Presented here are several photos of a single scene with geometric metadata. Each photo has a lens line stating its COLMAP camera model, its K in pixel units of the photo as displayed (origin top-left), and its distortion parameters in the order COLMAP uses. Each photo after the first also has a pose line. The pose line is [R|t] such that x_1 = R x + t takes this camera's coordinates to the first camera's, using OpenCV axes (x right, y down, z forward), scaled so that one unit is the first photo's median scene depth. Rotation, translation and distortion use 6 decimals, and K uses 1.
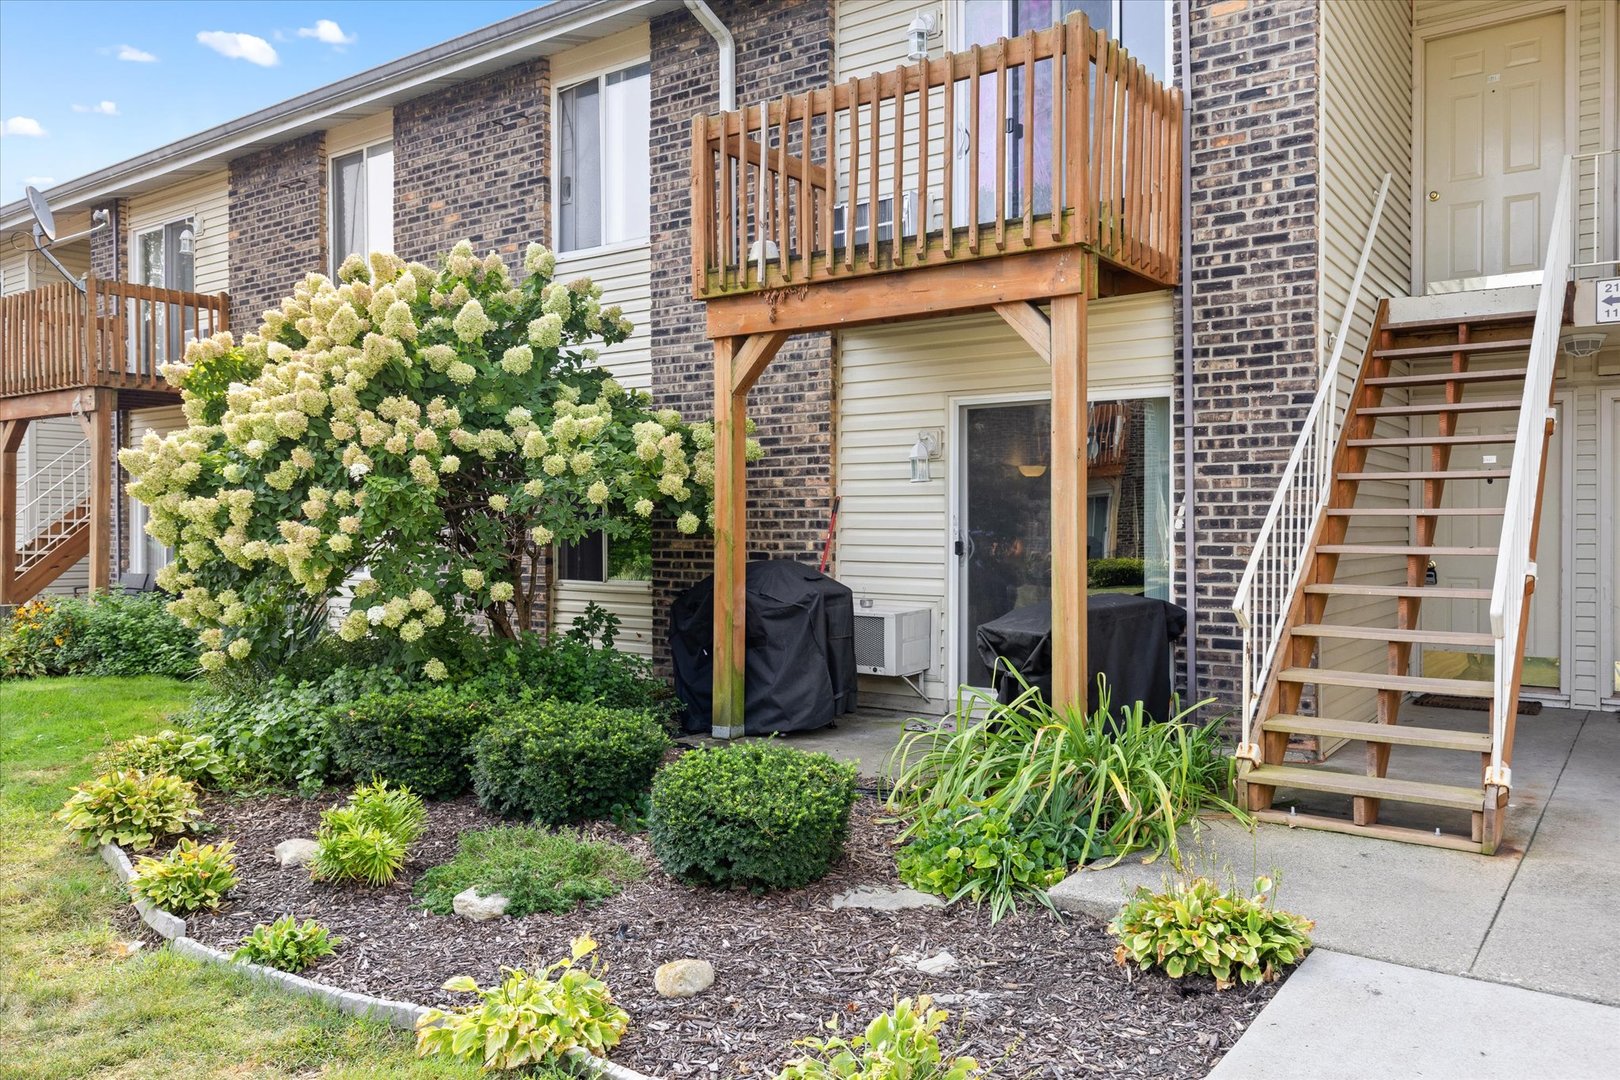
lens RADIAL K [[801.9, 0, 808.1], [0, 801.9, 536.0], [0, 0, 1]] dist [-0.002568, 0.000585]
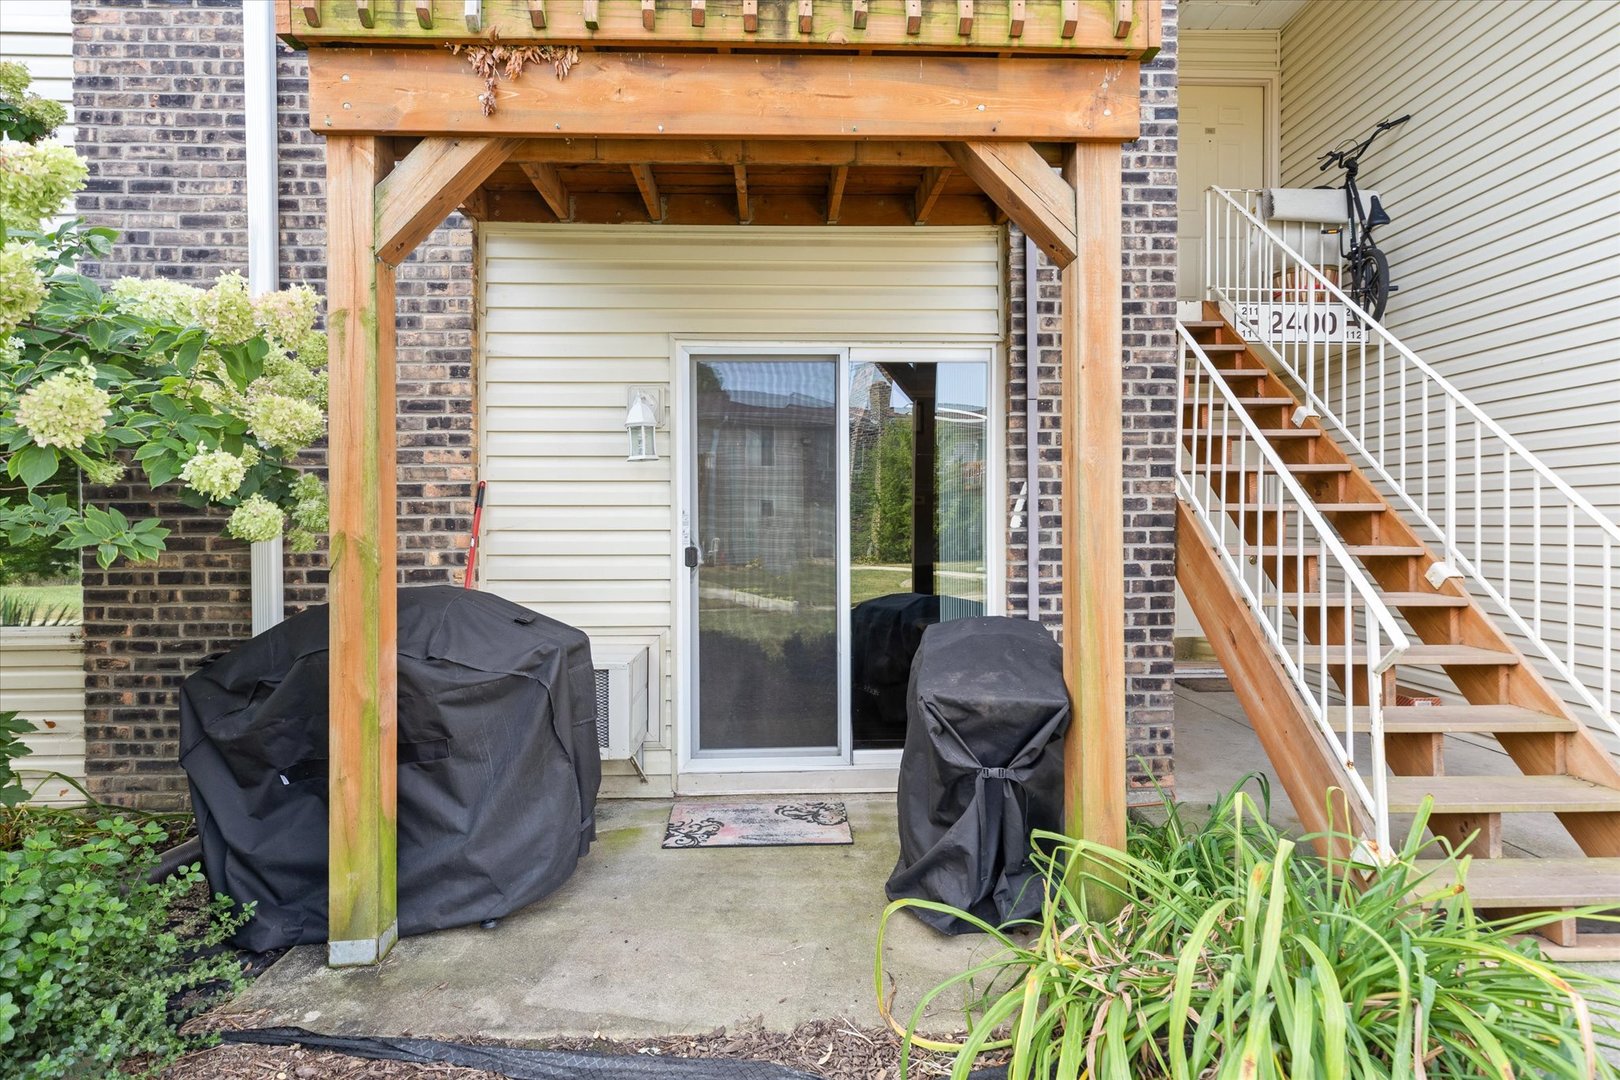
lens RADIAL K [[801.9, 0, 808.1], [0, 801.9, 536.0], [0, 0, 1]] dist [-0.002568, 0.000585]
pose [[0.832668, -0.010175, 0.553679, -0.143511], [0.011381, 0.999934, 0.001260, -0.004010], [-0.553655, 0.005252, 0.832729, 0.441357]]
